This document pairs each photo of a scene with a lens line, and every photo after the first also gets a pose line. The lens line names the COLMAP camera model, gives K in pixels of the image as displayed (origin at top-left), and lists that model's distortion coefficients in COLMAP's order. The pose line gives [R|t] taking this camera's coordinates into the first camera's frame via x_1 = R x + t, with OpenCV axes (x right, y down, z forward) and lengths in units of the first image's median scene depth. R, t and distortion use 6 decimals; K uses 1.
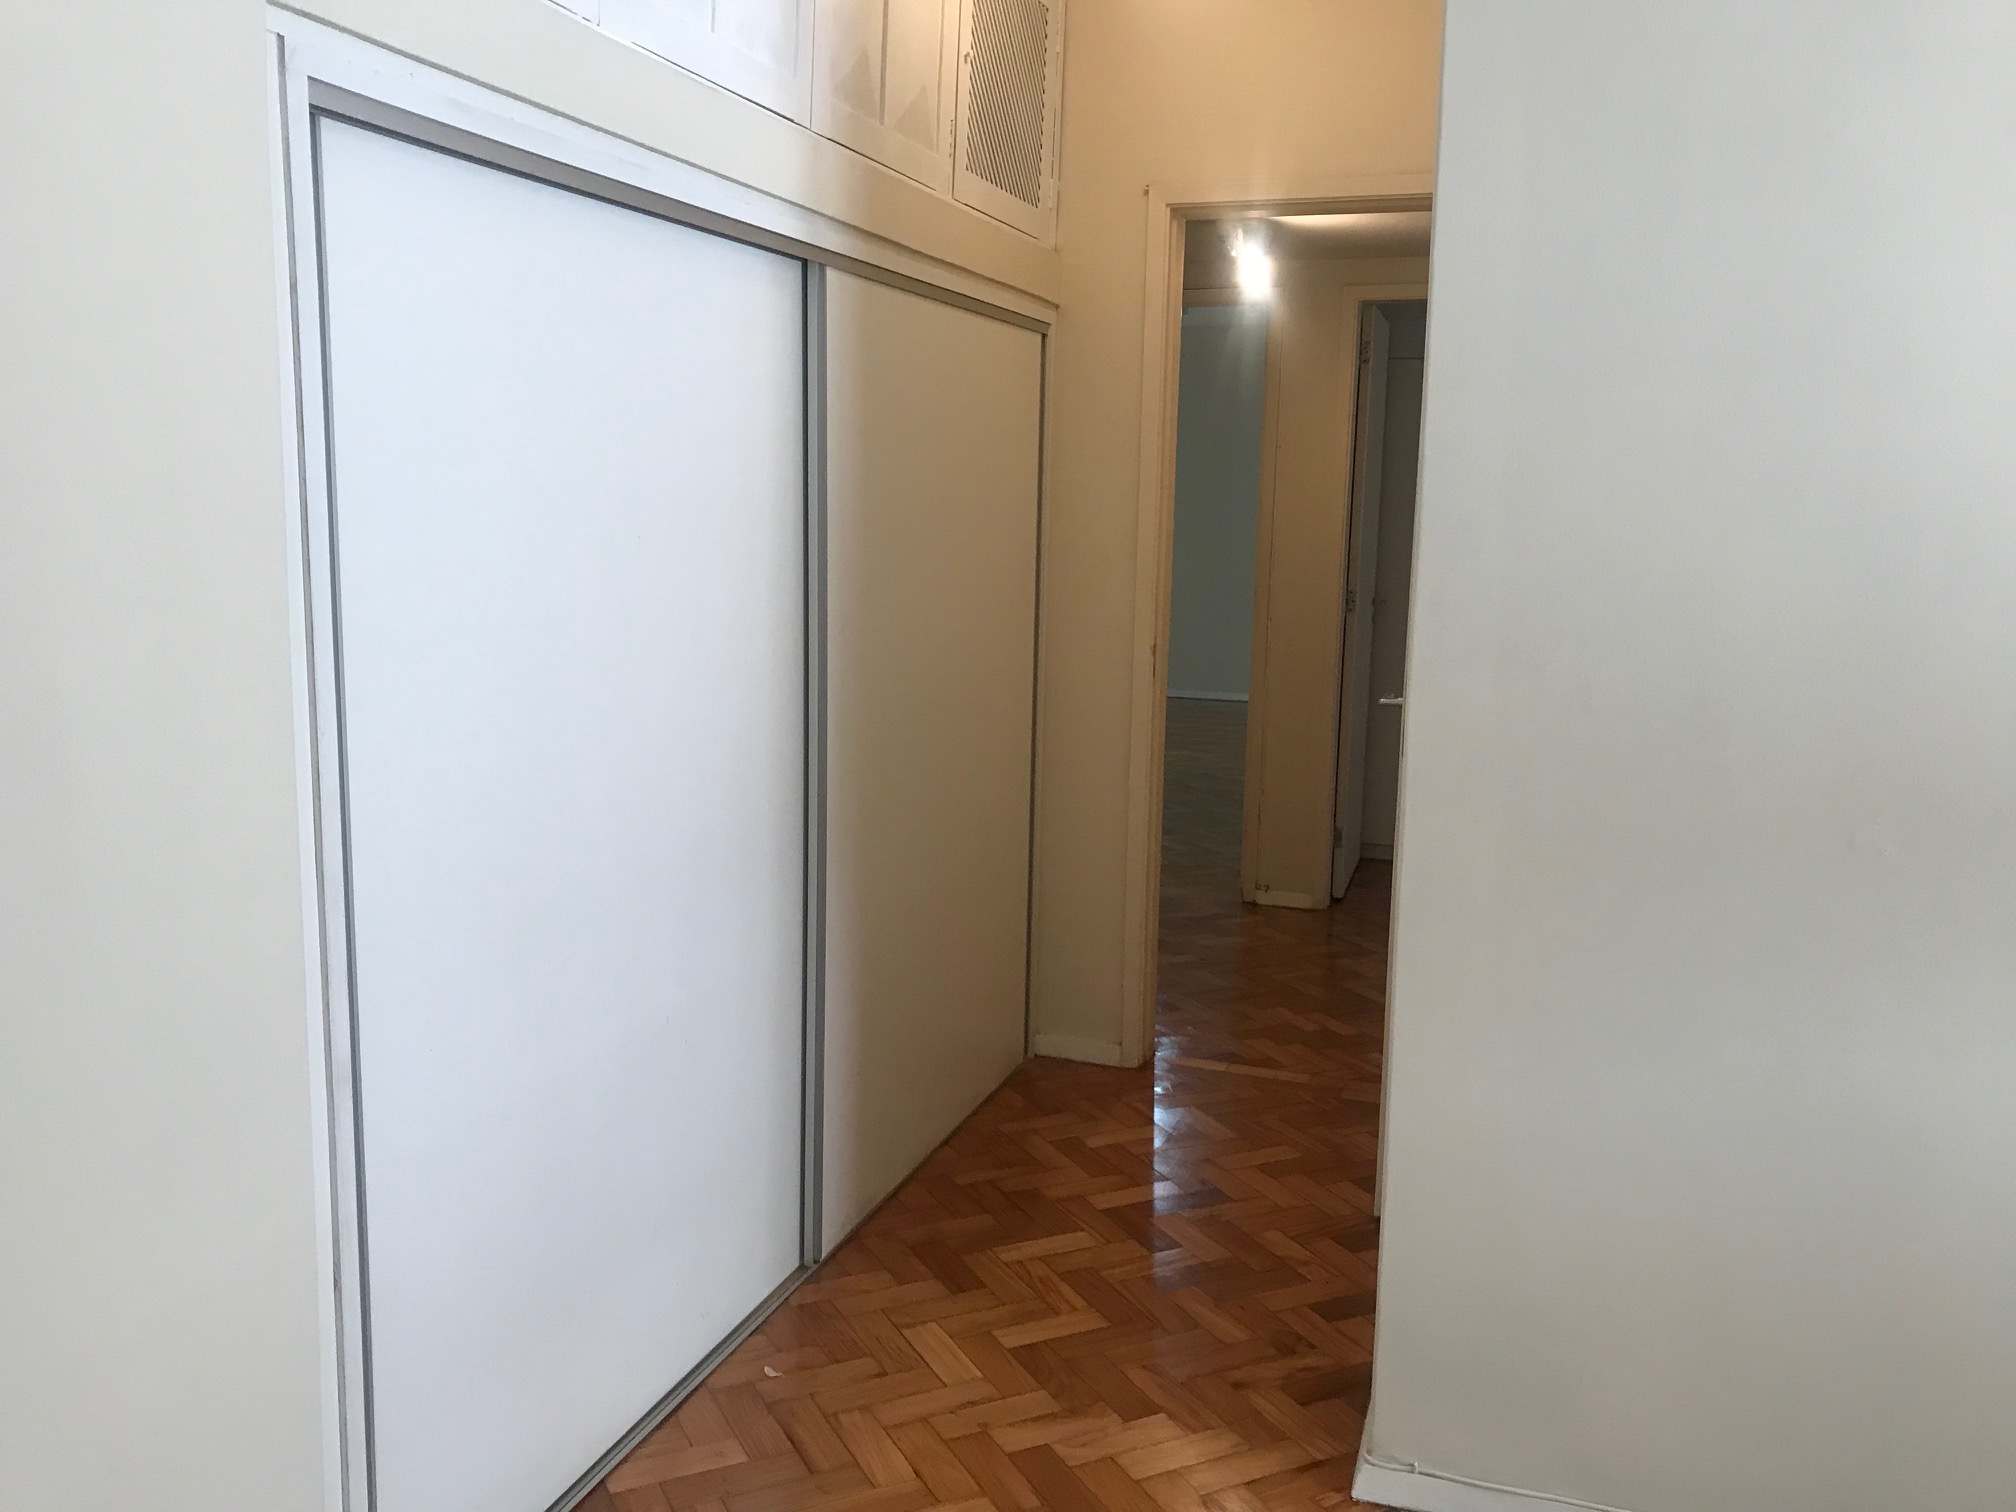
lens RADIAL K [[1654.6, 0, 1014.9], [0, 1654.6, 746.0], [0, 0, 1]] dist [0.119307, -0.223624]
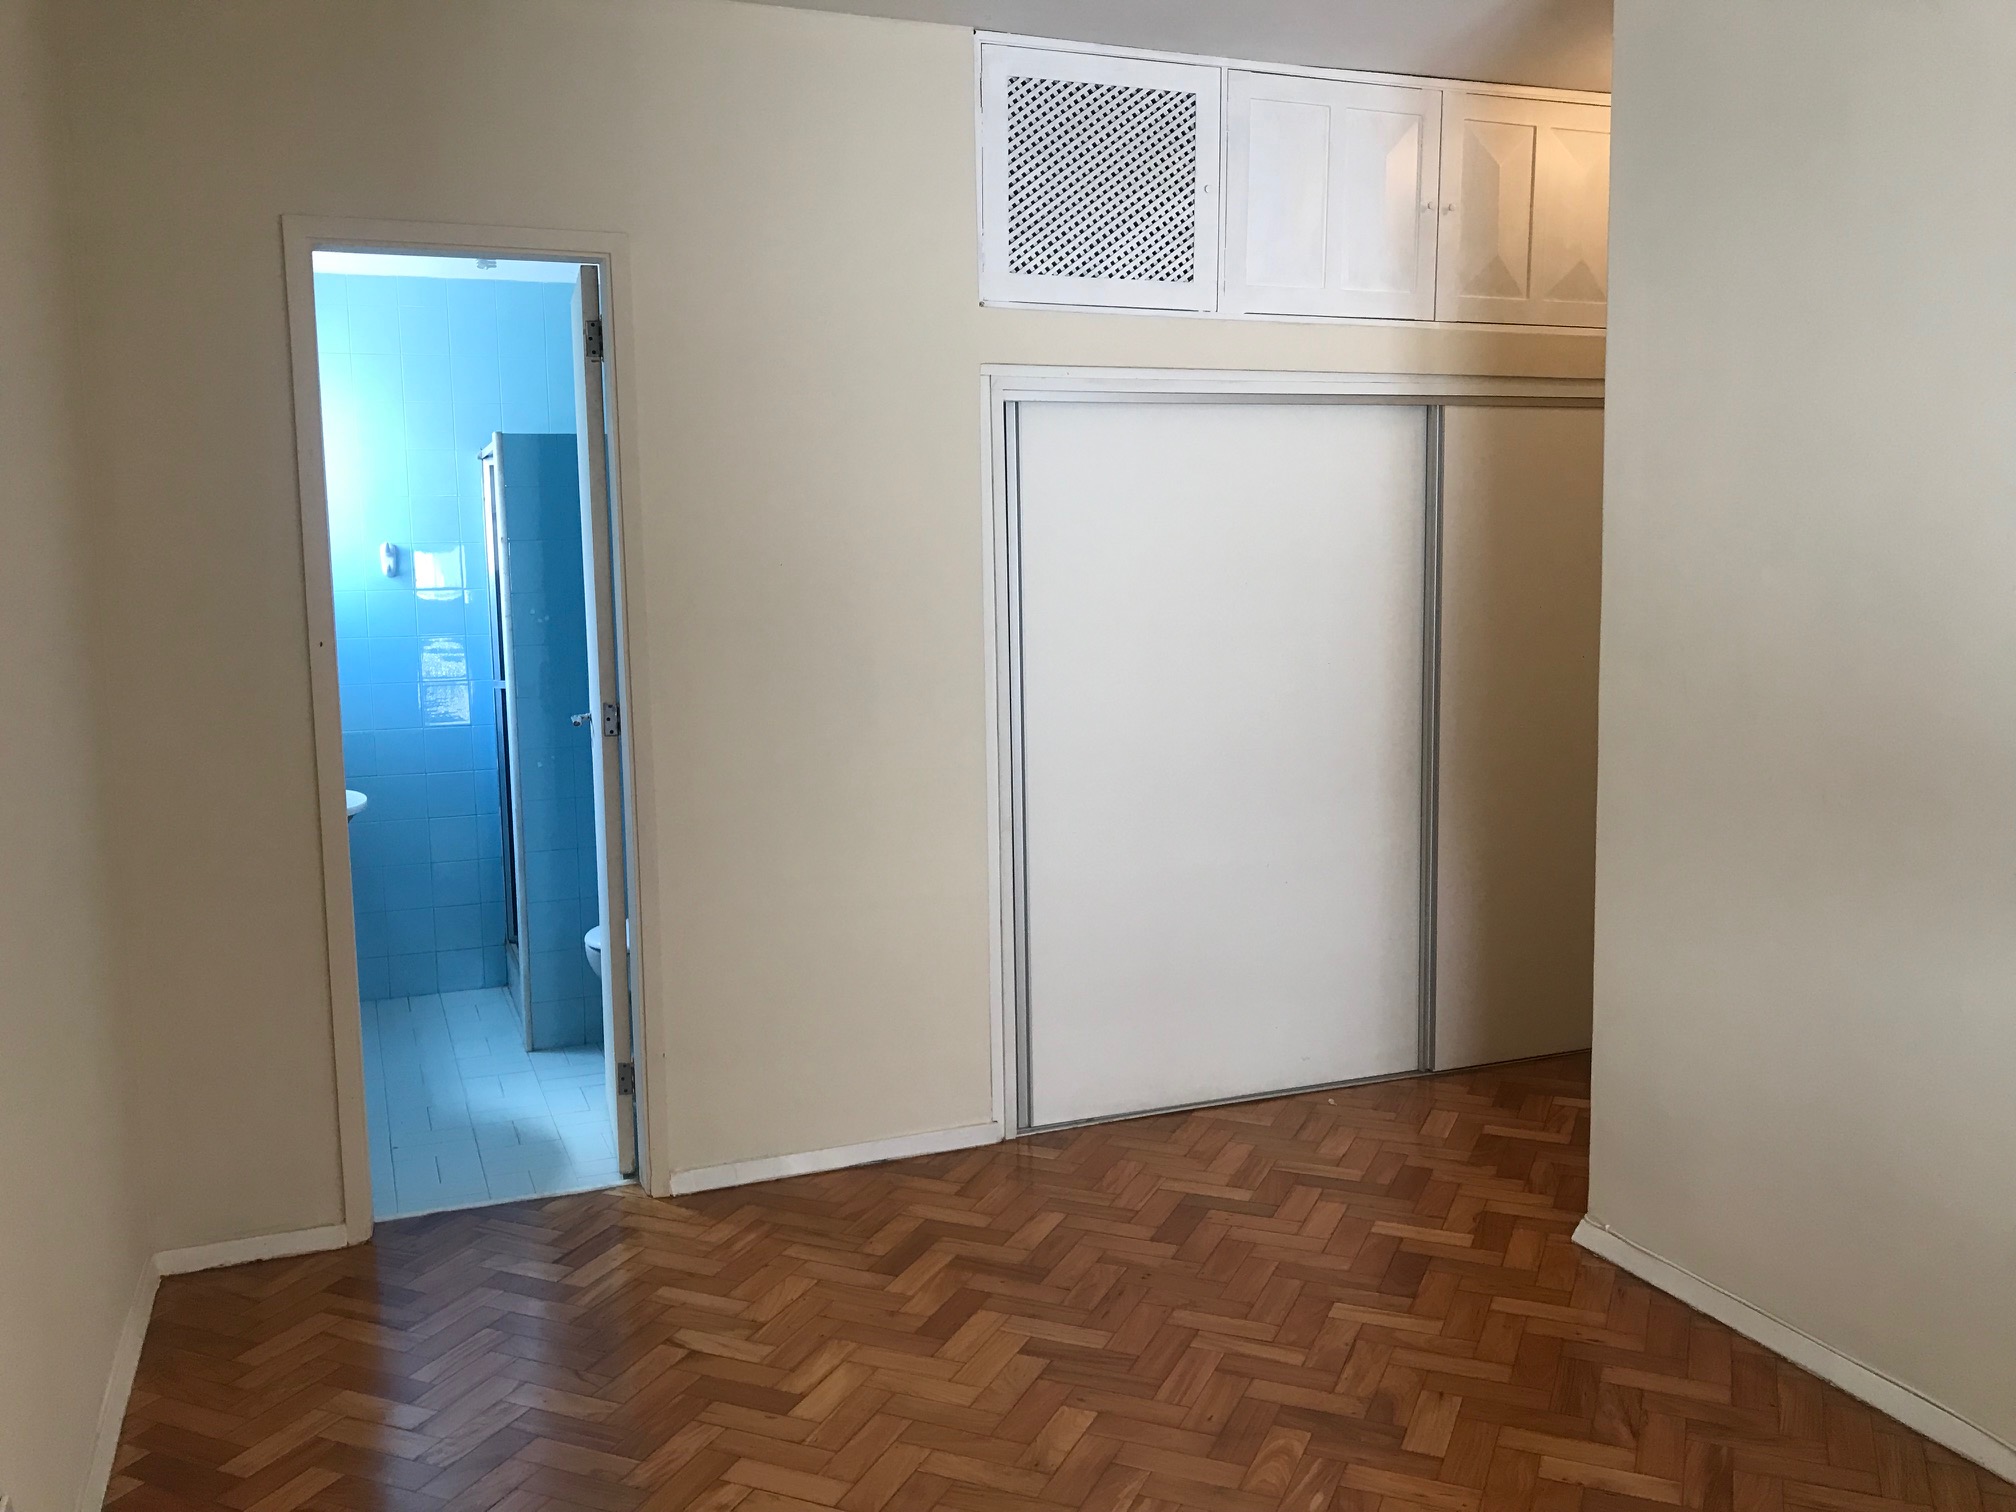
lens RADIAL K [[1654.6, 0, 1014.9], [0, 1654.6, 746.0], [0, 0, 1]] dist [0.119307, -0.223624]
pose [[0.637802, 0.051206, -0.768496, 0.835364], [-0.082215, 0.996613, -0.001828, 0.058795], [0.765799, 0.064348, 0.639852, -0.263680]]
